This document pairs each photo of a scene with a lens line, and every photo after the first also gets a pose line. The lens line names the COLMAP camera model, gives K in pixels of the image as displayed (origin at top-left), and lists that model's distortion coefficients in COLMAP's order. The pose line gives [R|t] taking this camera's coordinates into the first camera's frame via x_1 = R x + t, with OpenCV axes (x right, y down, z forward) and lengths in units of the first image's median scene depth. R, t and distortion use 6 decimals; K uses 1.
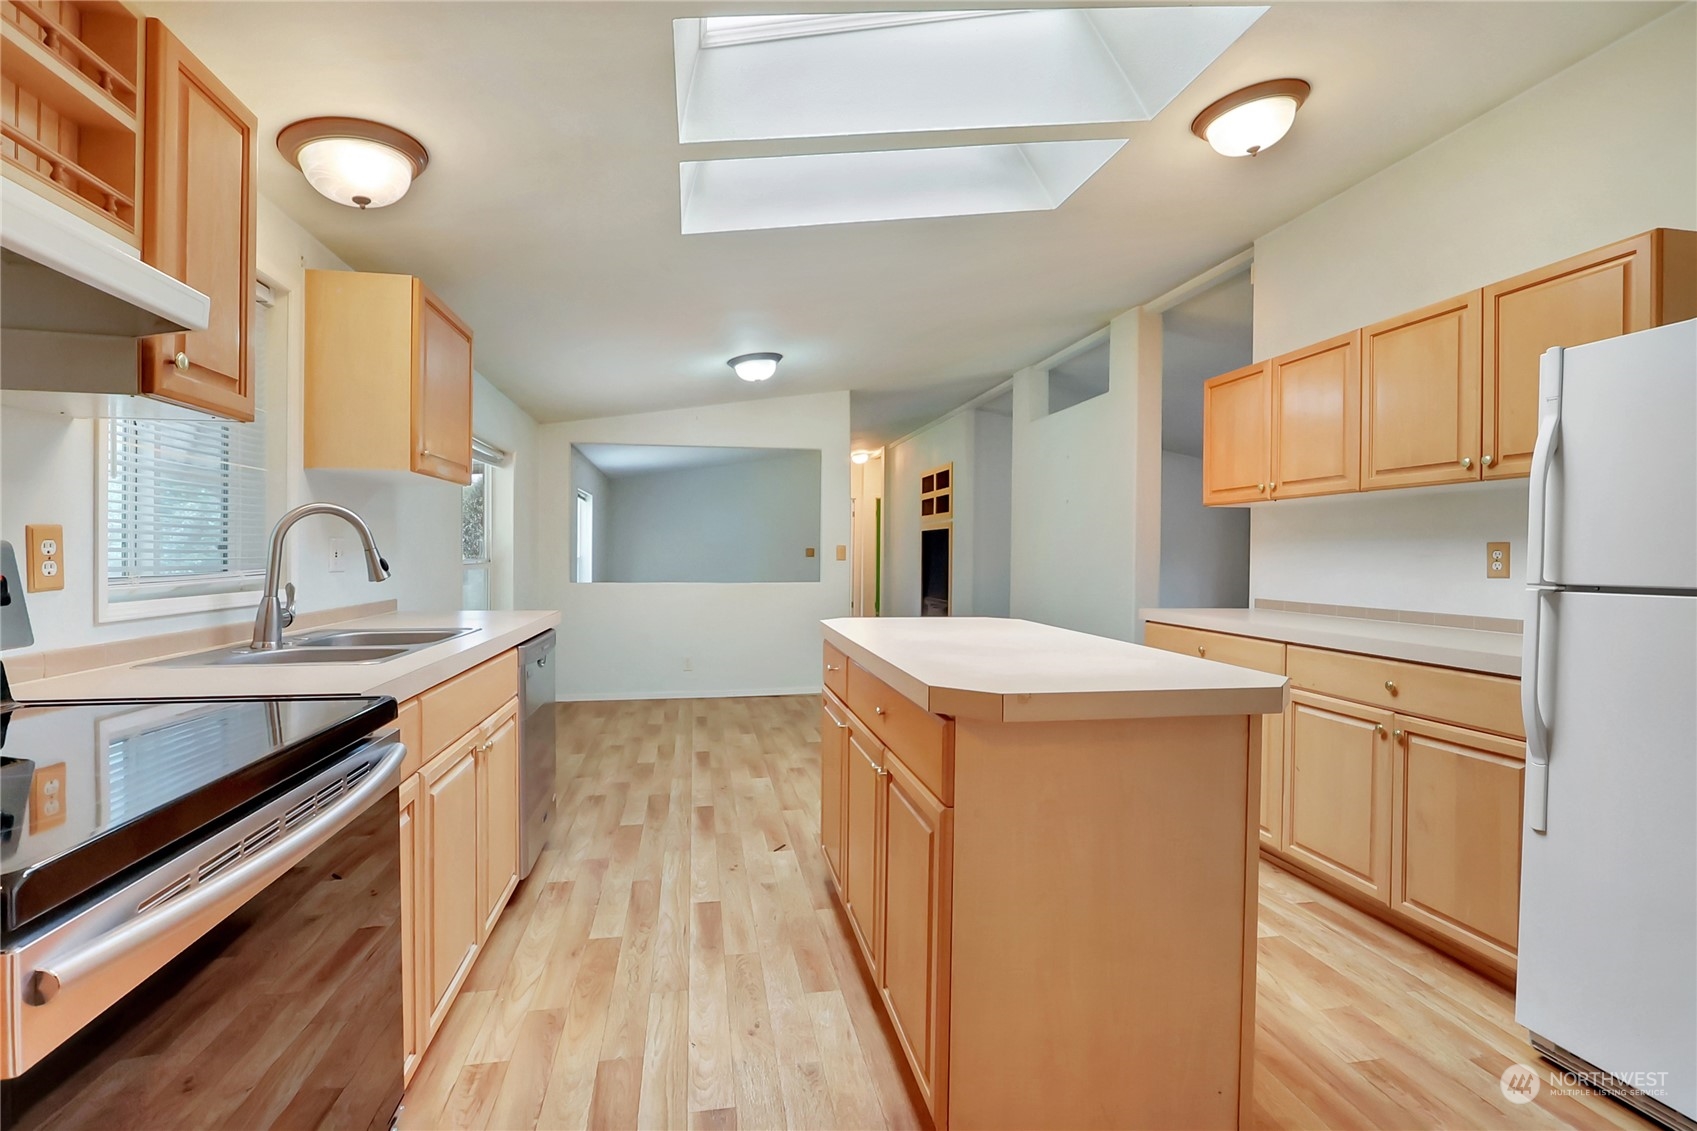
lens RADIAL K [[781.9, 0, 833.4], [0, 781.9, 566.4], [0, 0, 1]] dist [-0.019476, 0.004392]
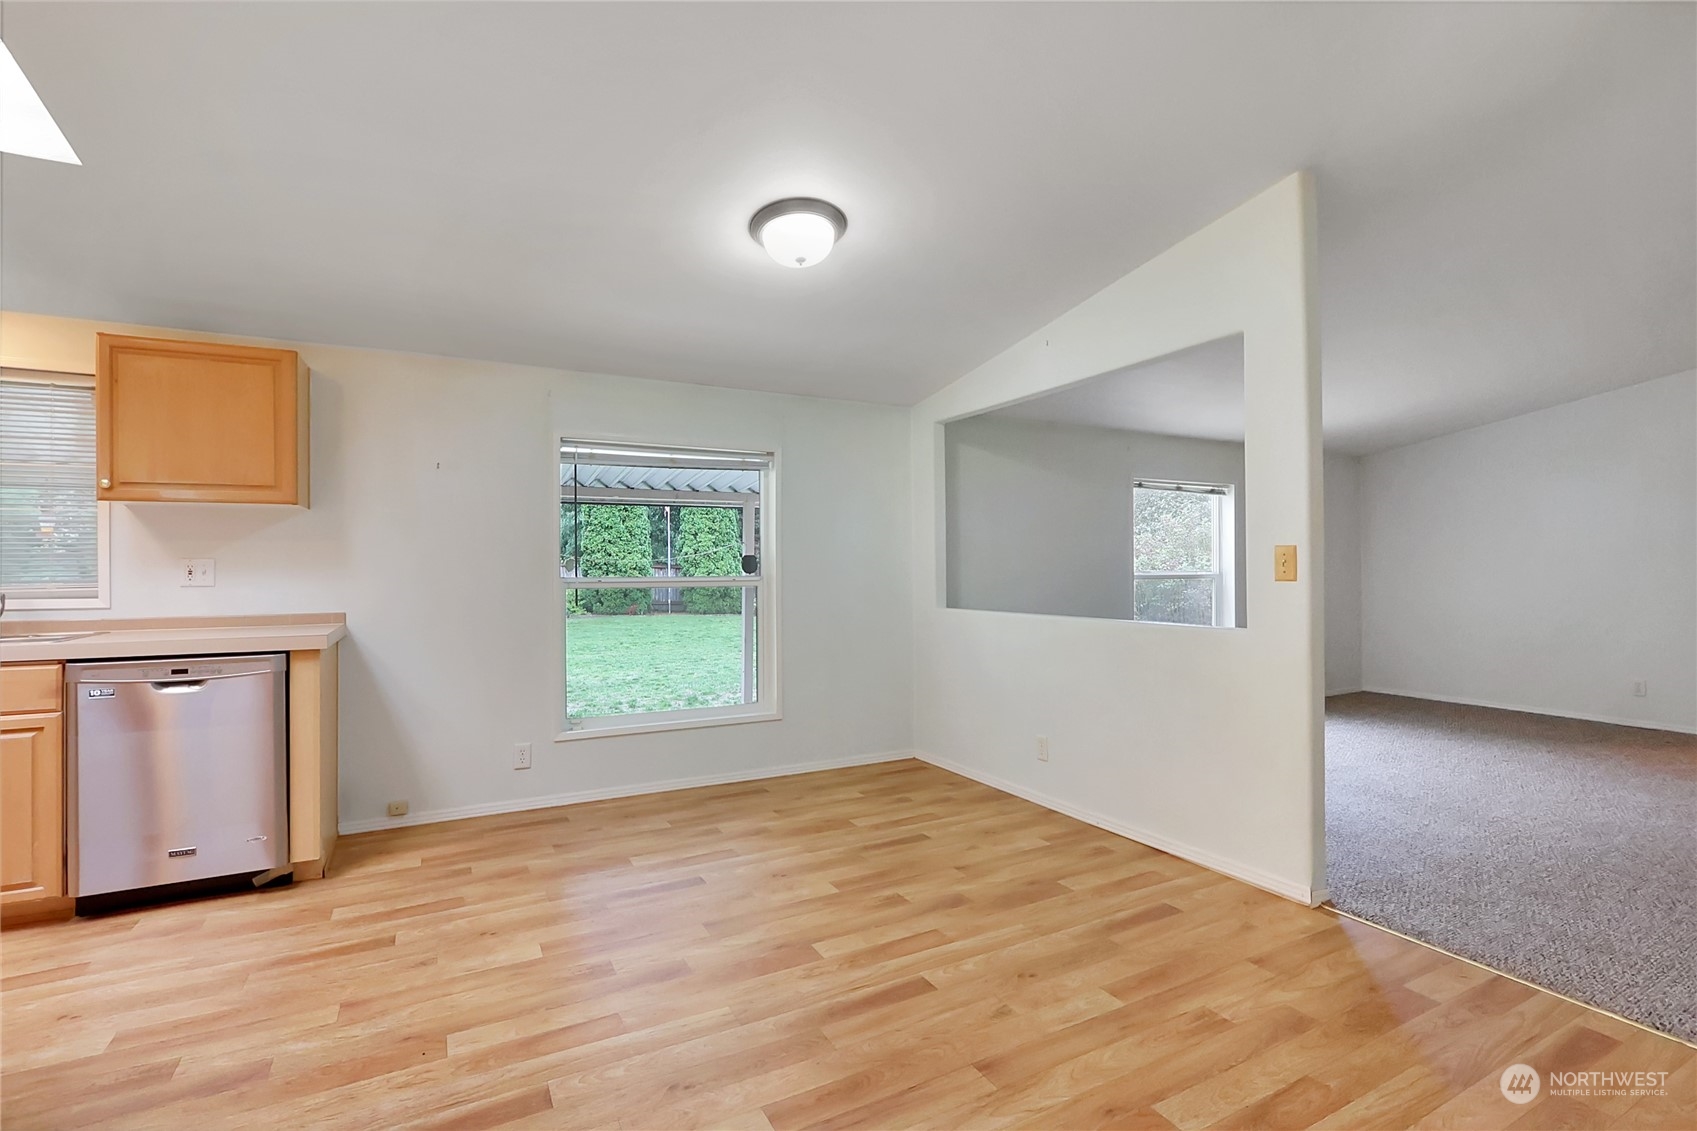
lens RADIAL K [[782.2, 0, 847.9], [0, 782.2, 562.5], [0, 0, 1]] dist [-0.016983, 0.002436]
pose [[0.313622, -0.009586, -0.949500, 0.917217], [-0.010594, 0.999851, -0.013594, -0.026709], [0.949489, 0.014322, 0.313474, 1.751190]]
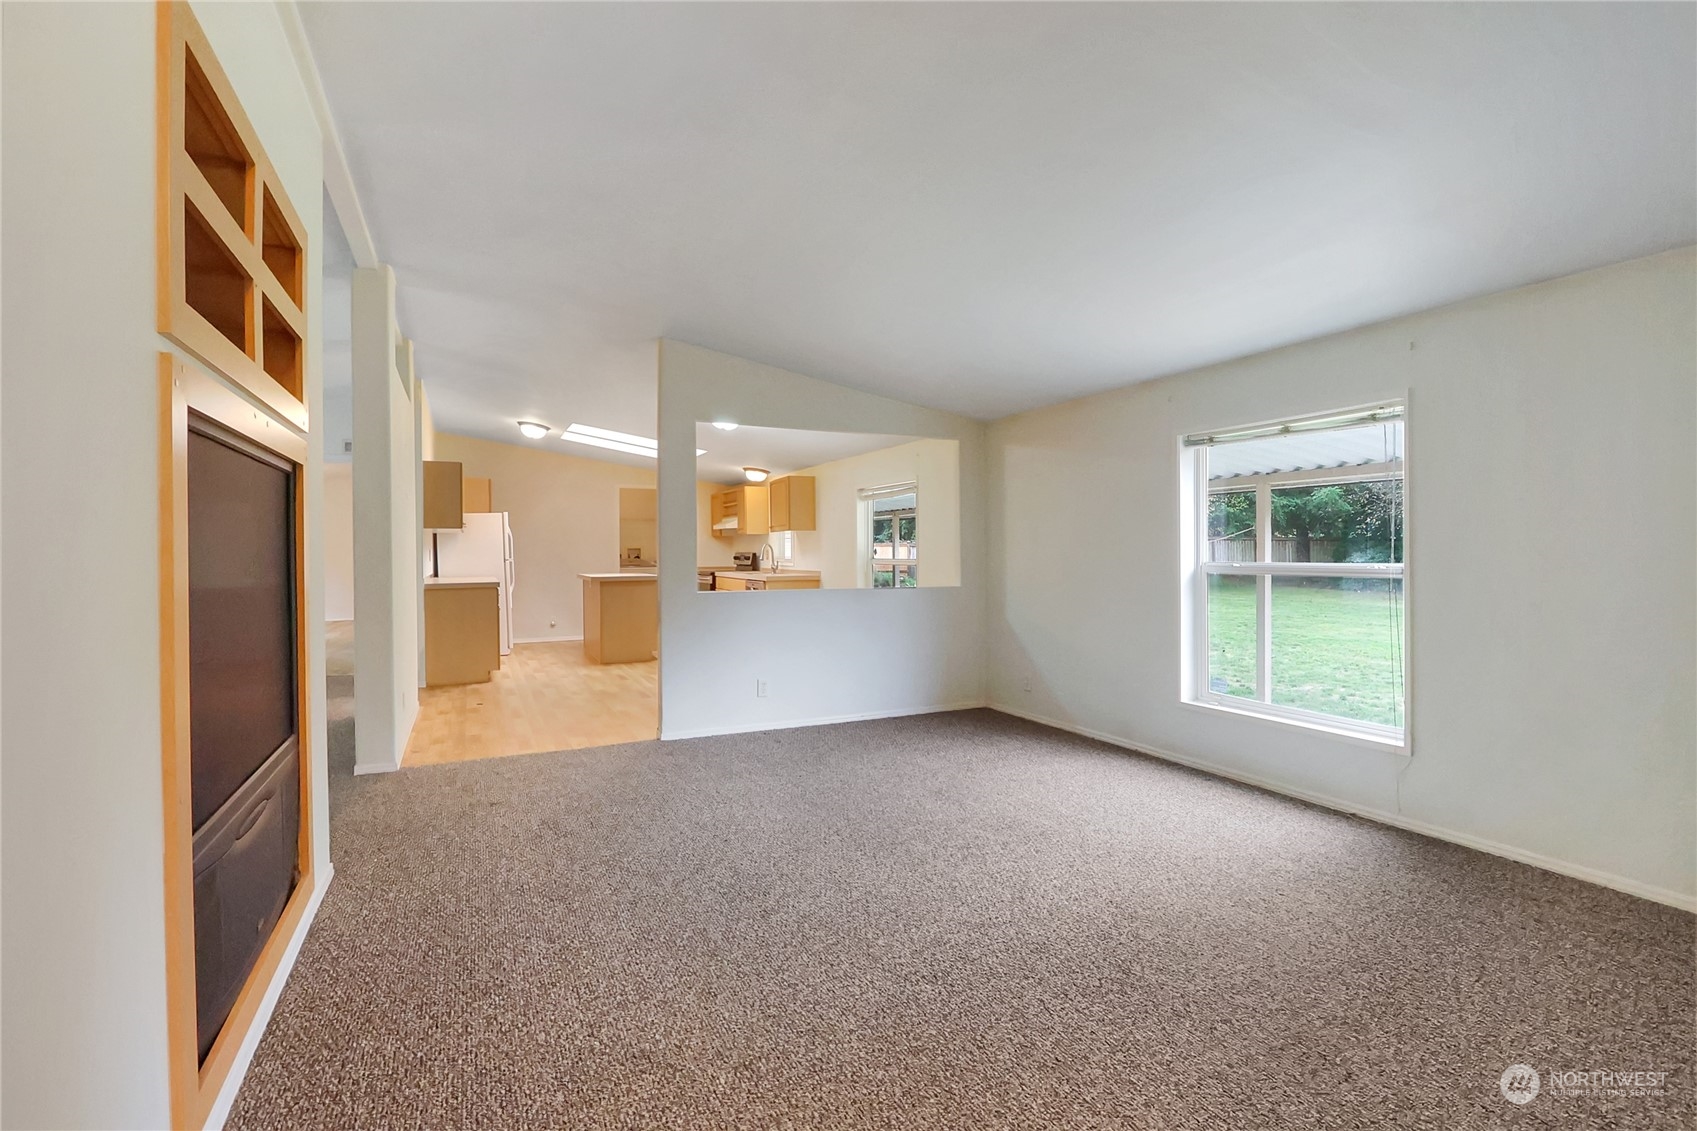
lens RADIAL K [[782.2, 0, 847.9], [0, 782.2, 562.5], [0, 0, 1]] dist [-0.016983, 0.002436]
pose [[-0.962637, 0.004551, -0.270756, 0.127194], [-0.003296, 0.999588, 0.028522, -0.087091], [0.270774, 0.028348, -0.962225, 4.900773]]
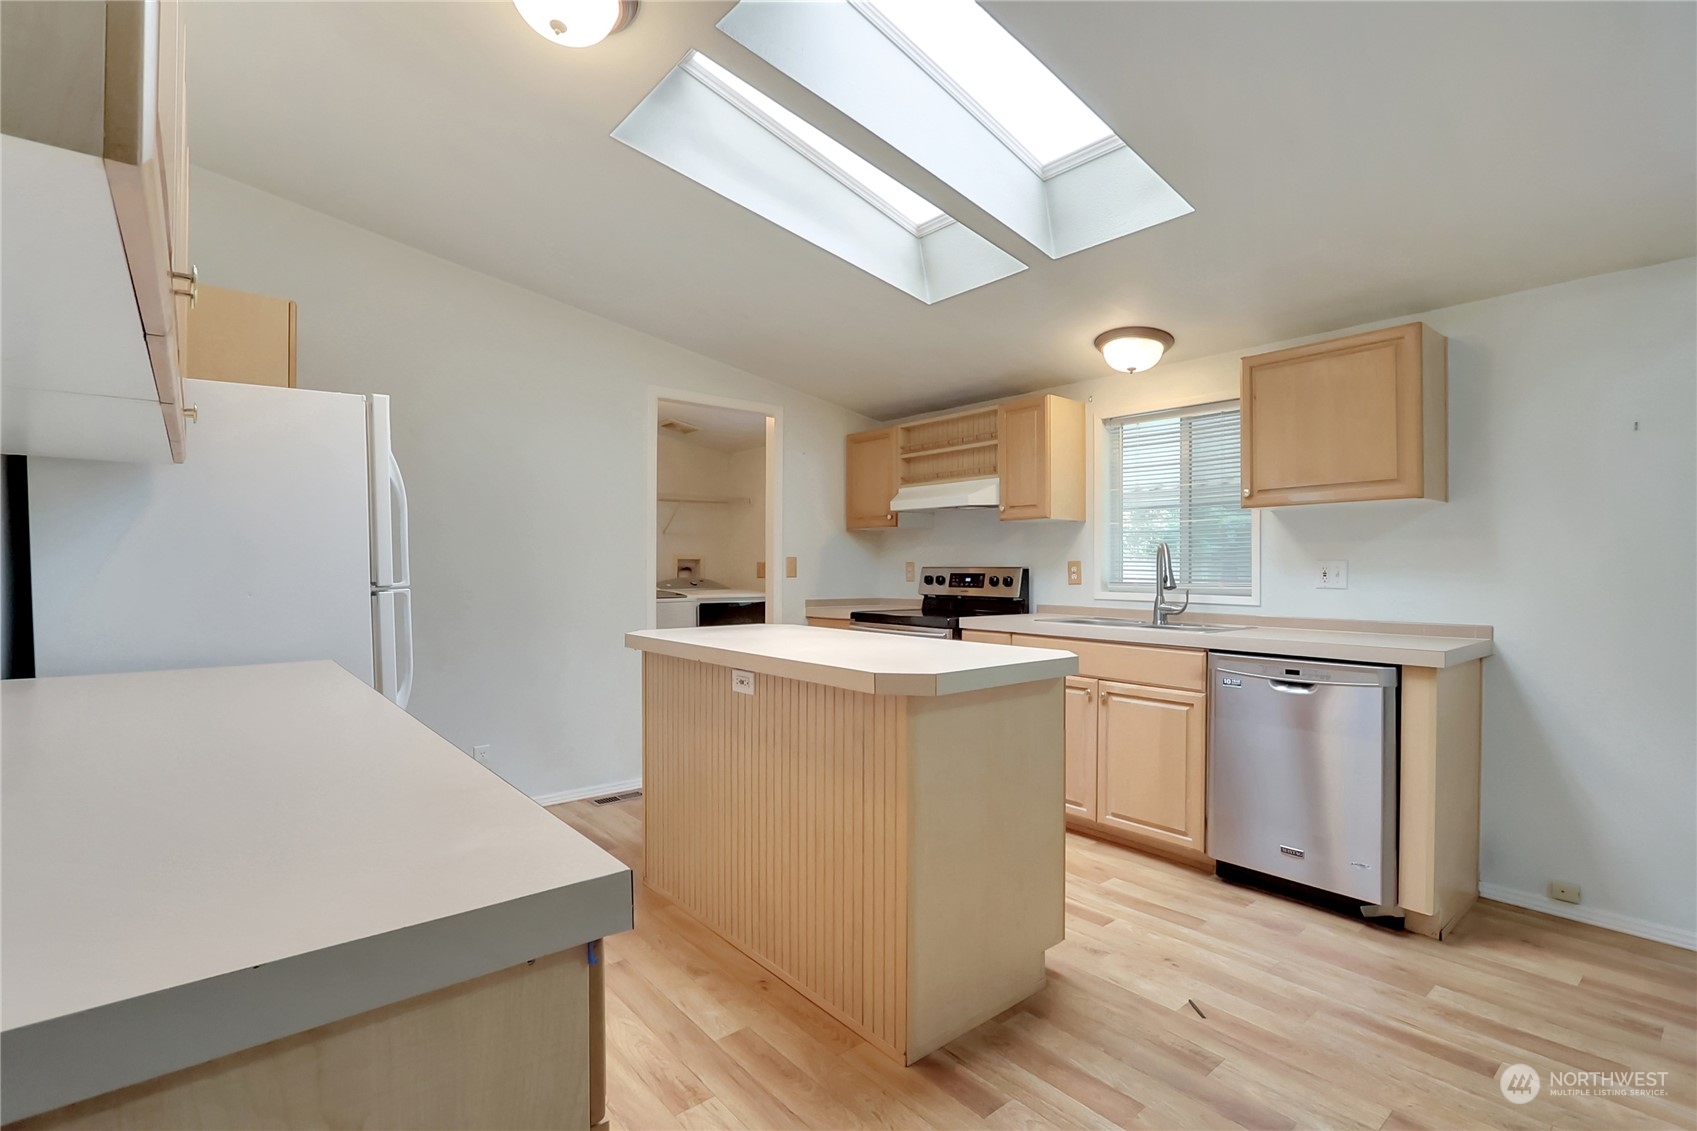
lens RADIAL K [[781.9, 0, 833.4], [0, 781.9, 566.4], [0, 0, 1]] dist [-0.019476, 0.004392]
pose [[-0.868609, -0.009366, -0.495409, 0.697669], [-0.016565, 0.999811, 0.010143, -0.029026], [0.495220, 0.017017, -0.868601, 1.836812]]
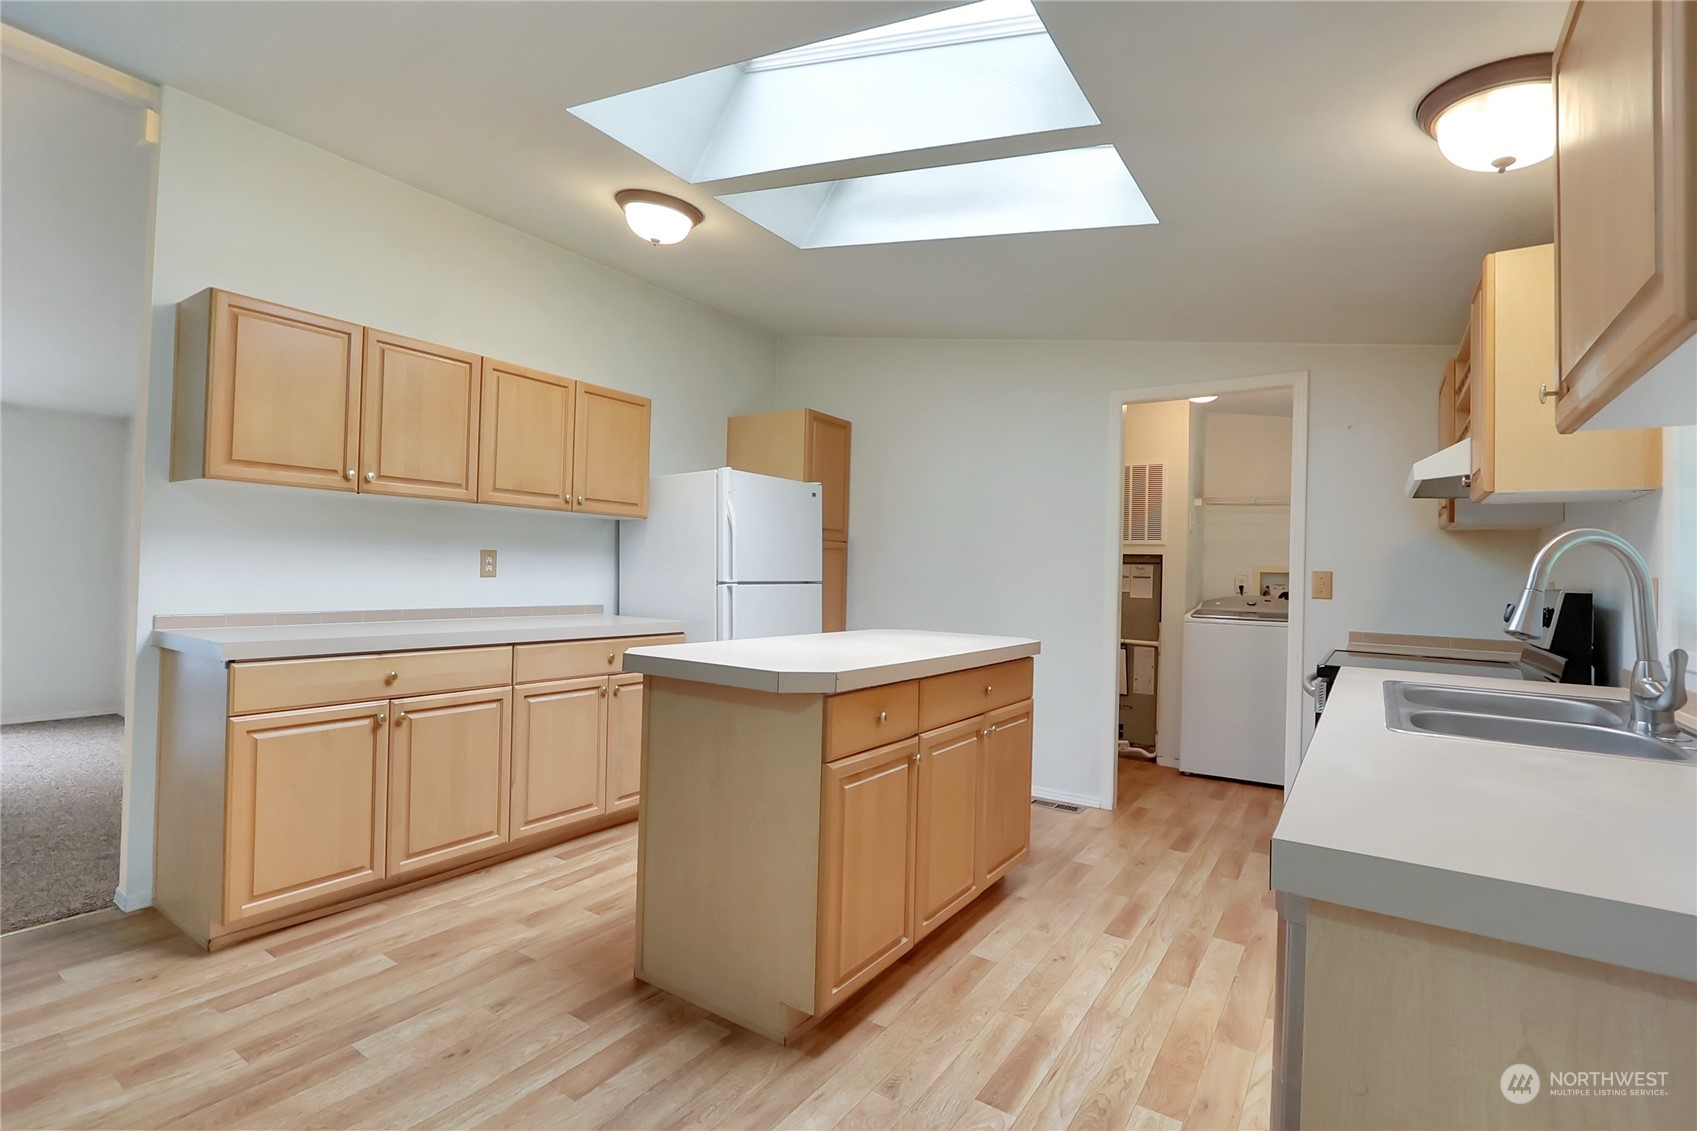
lens RADIAL K [[782.2, 0, 847.9], [0, 782.2, 562.5], [0, 0, 1]] dist [-0.016983, 0.002436]
pose [[-0.721045, -0.018994, 0.692628, -0.569281], [-0.023040, 0.999729, 0.003430, -0.032062], [-0.692505, -0.013485, -0.721287, 1.715676]]
